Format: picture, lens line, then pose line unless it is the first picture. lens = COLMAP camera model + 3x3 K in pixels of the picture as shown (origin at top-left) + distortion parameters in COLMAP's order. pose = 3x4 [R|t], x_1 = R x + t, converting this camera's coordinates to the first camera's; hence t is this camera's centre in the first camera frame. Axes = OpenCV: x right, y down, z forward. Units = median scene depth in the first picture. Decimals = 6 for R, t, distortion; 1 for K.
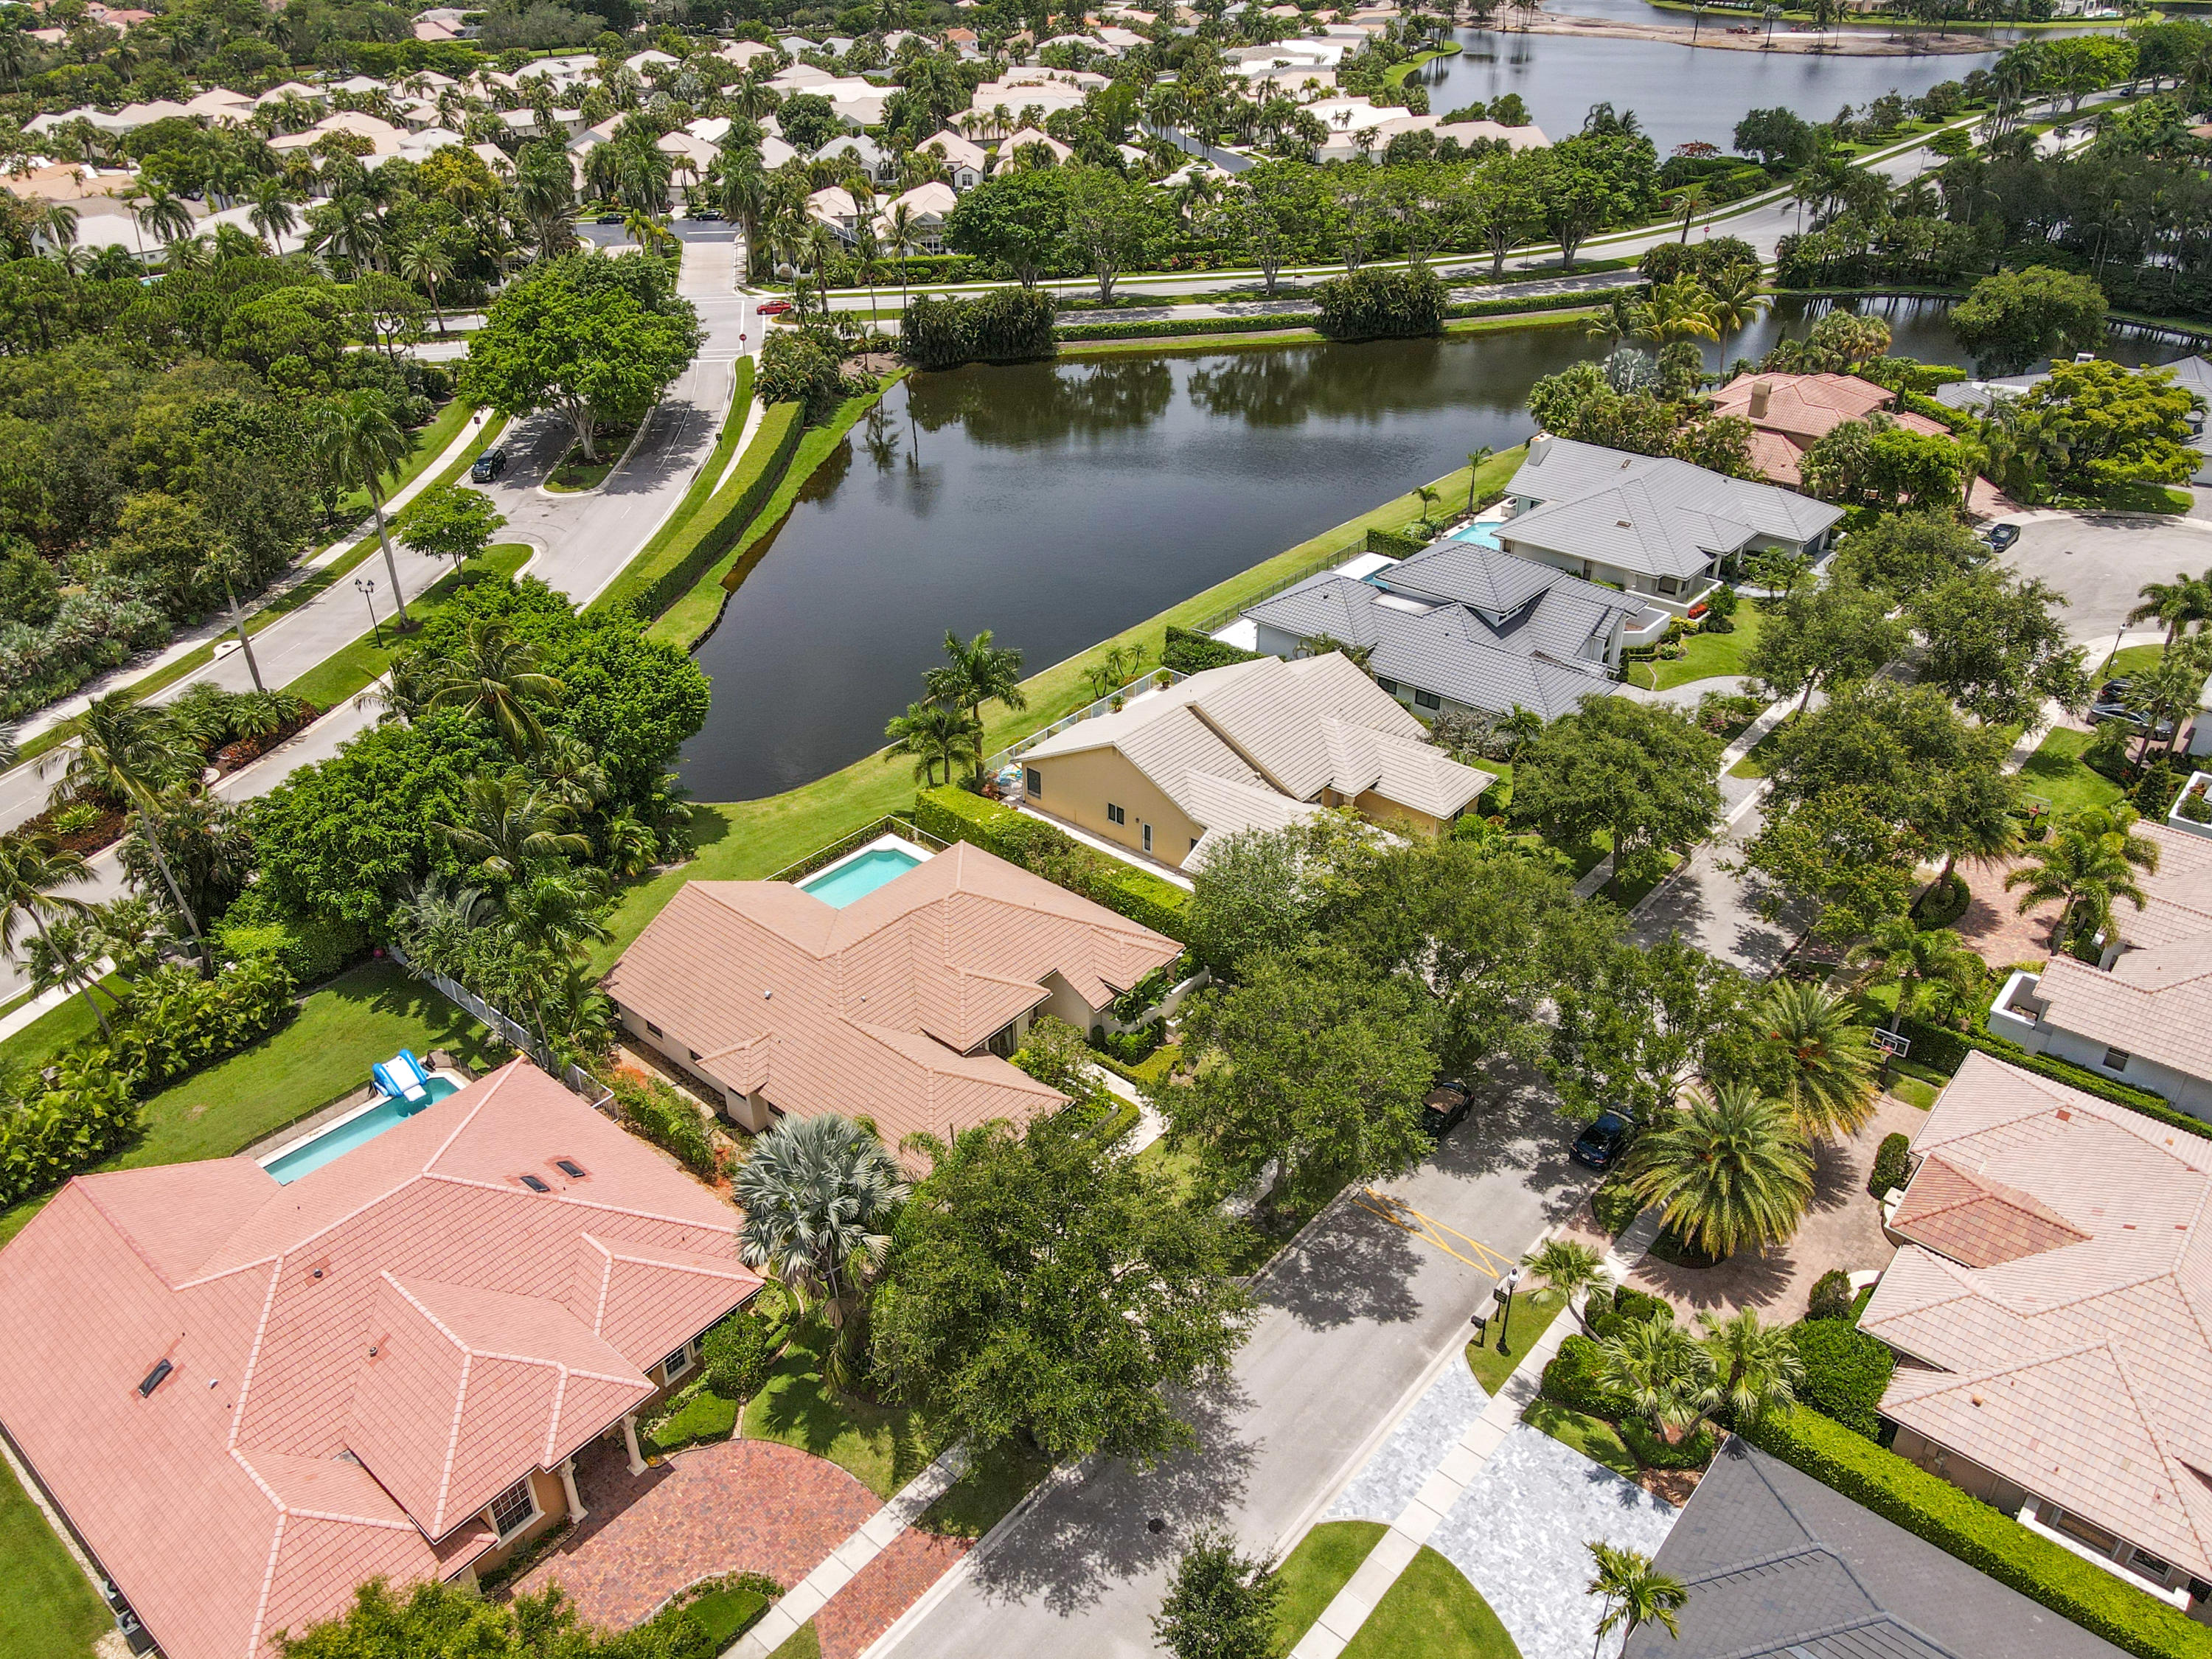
lens RADIAL K [[1621.1, 0, 1106.7], [0, 1621.1, 811.4], [0, 0, 1]] dist [-0.003842, 0.048533]
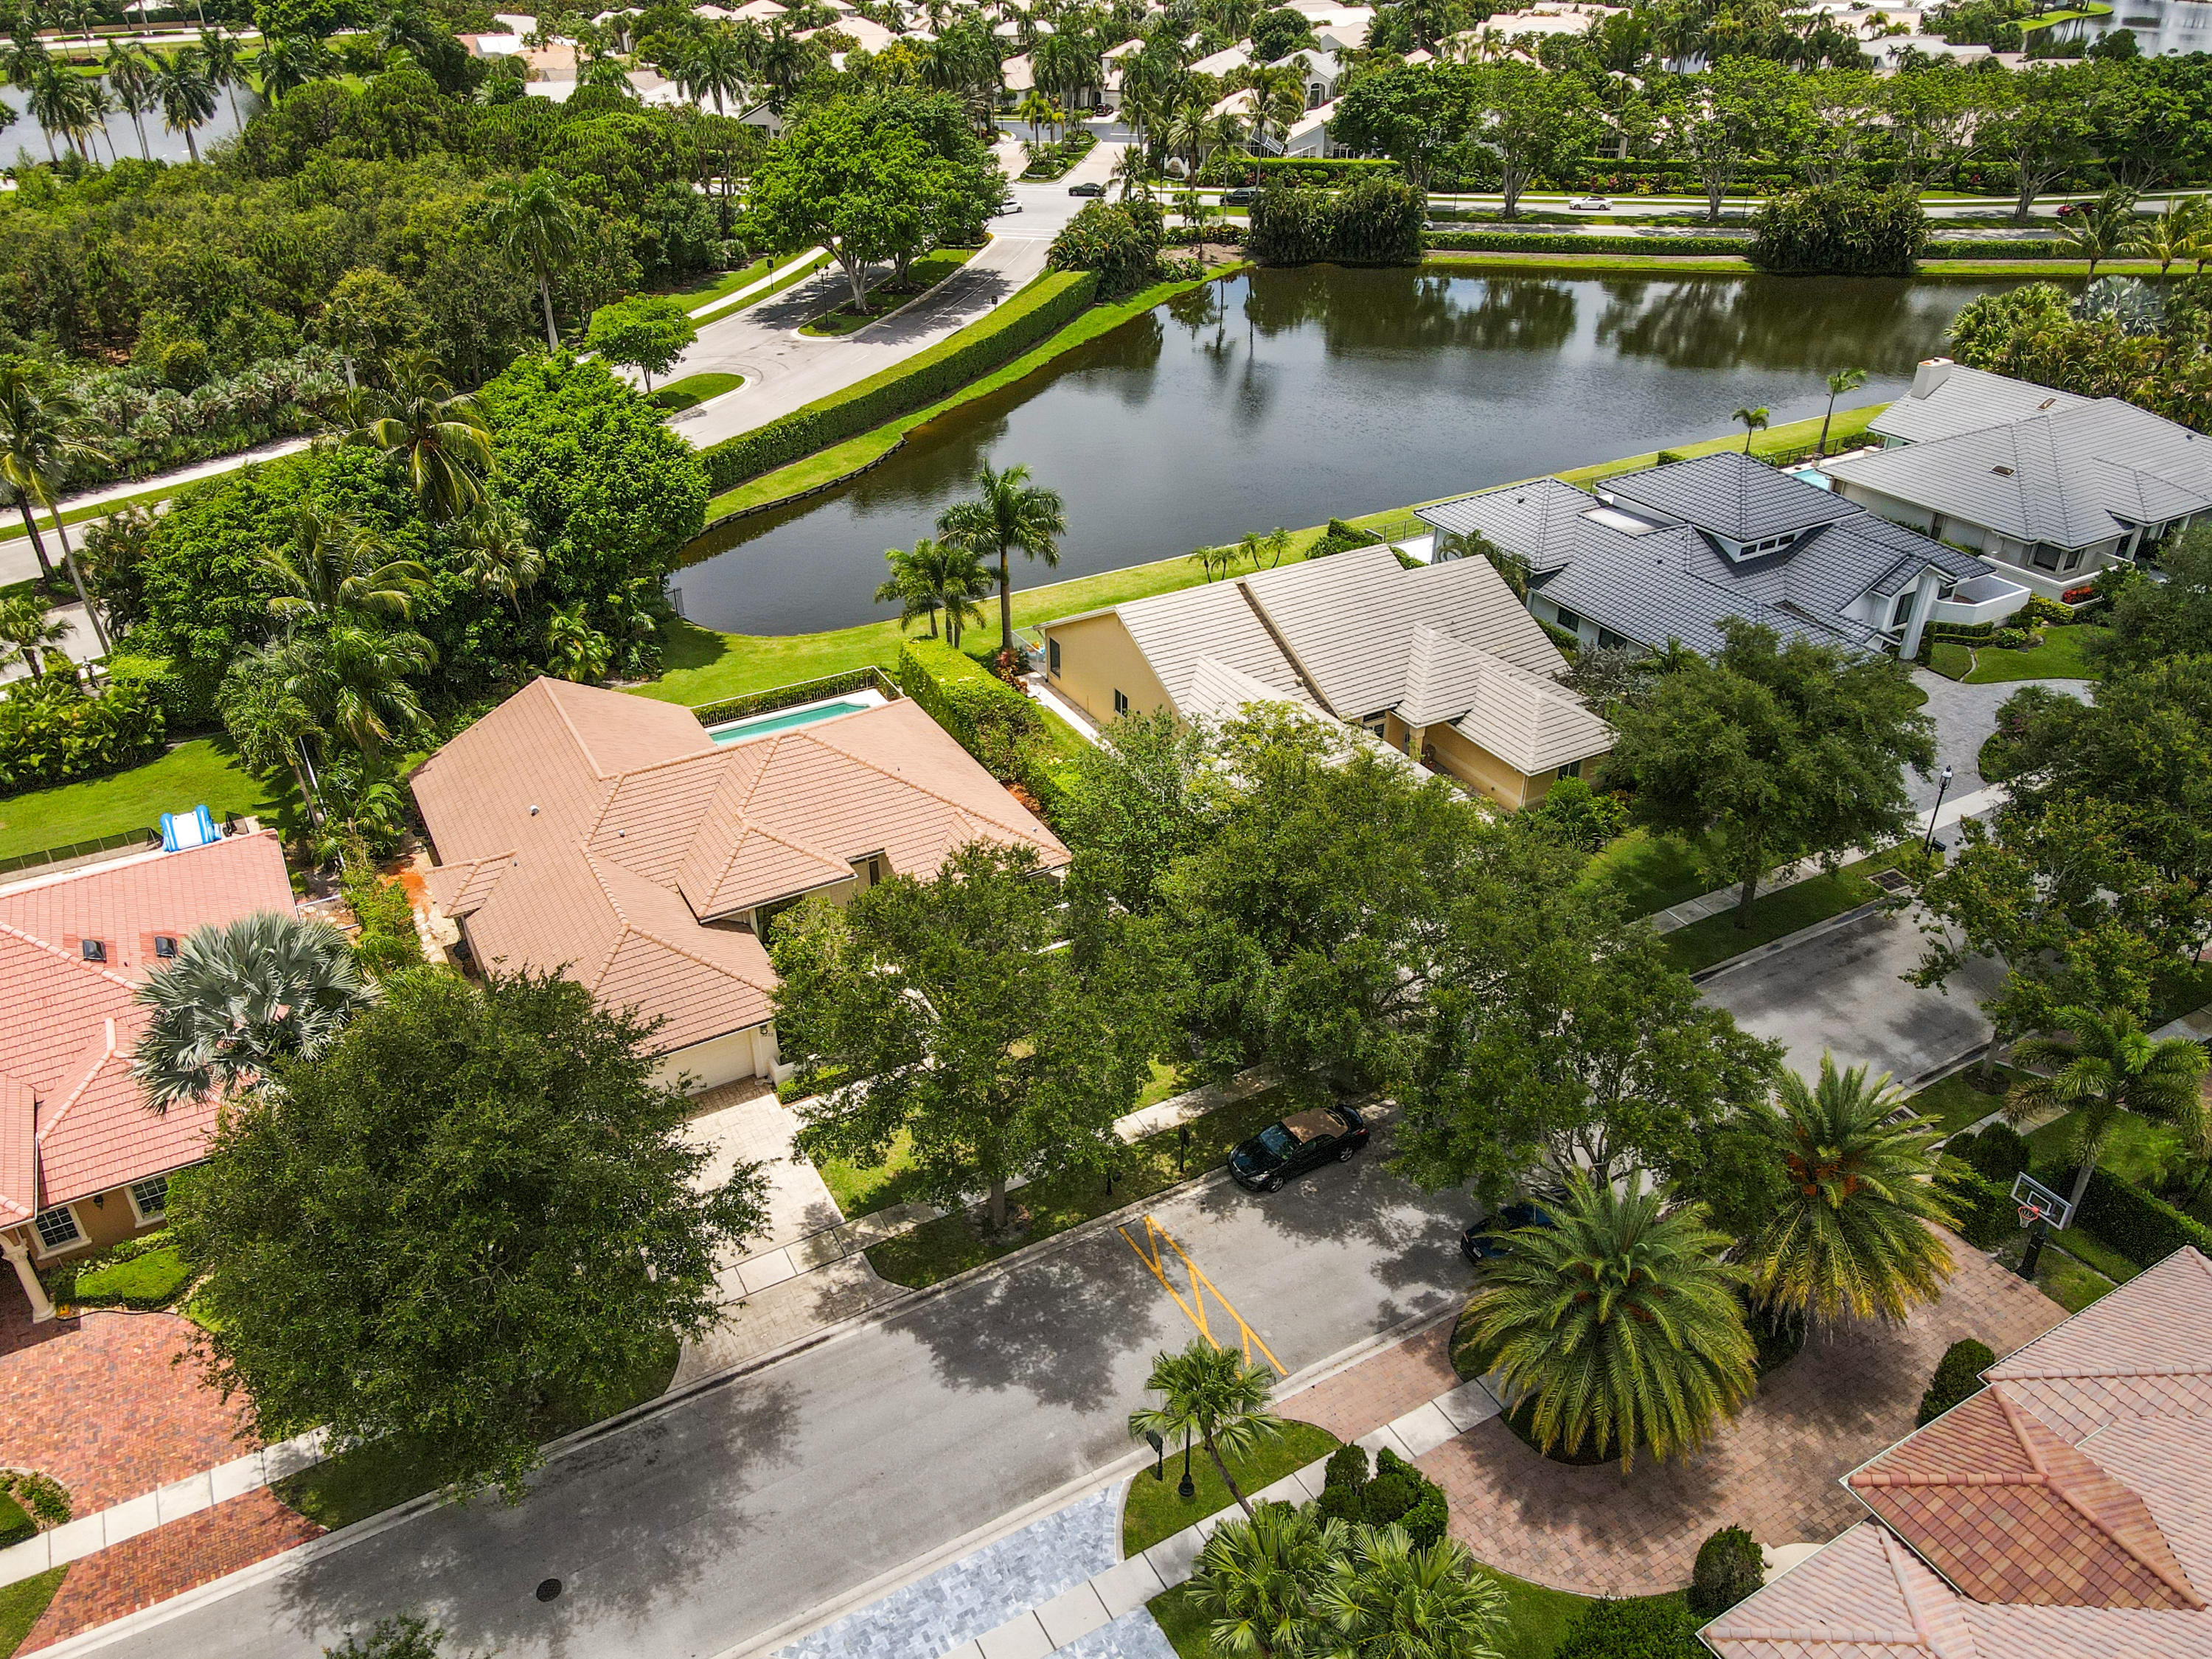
lens RADIAL K [[1615.8, 0, 1102.3], [0, 1615.8, 816.7], [0, 0, 1]] dist [0.017763, 0.003984]
pose [[0.940242, 0.174465, -0.292416, 0.195751], [-0.172712, 0.984452, 0.032013, 0.026460], [0.293454, 0.020404, 0.955755, 0.197606]]
